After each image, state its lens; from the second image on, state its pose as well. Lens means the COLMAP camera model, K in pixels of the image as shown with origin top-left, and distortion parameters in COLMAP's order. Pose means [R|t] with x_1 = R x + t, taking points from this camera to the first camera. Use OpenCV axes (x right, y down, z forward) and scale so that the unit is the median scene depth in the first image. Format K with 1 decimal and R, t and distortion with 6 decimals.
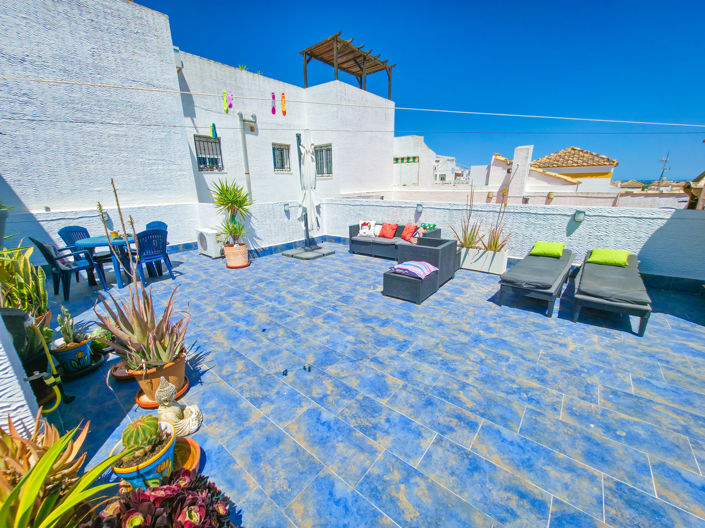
lens RADIAL K [[281.3, 0, 353.0], [0, 281.3, 267.5], [0, 0, 1]] dist [-0.000105, -0.000193]
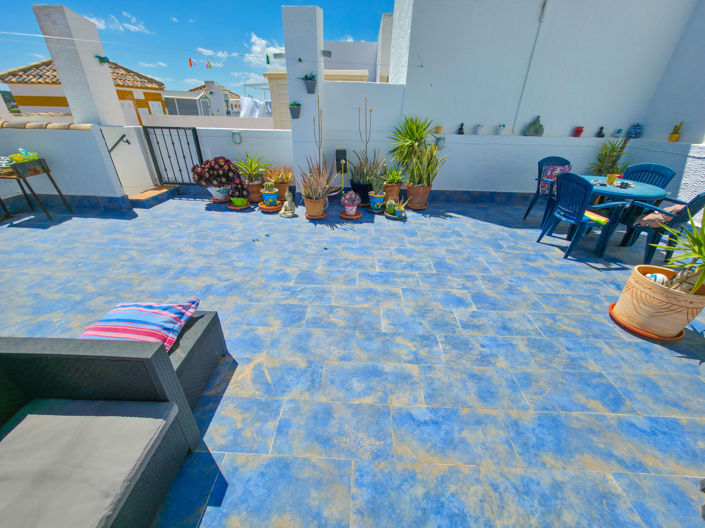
lens RADIAL K [[281.3, 0, 353.0], [0, 281.3, 267.5], [0, 0, 1]] dist [-0.000105, -0.000193]
pose [[-0.793528, 0.295794, -0.531807, 0.164197], [-0.183412, 0.717022, 0.672487, -0.394443], [0.580236, 0.631177, -0.514725, 1.404317]]
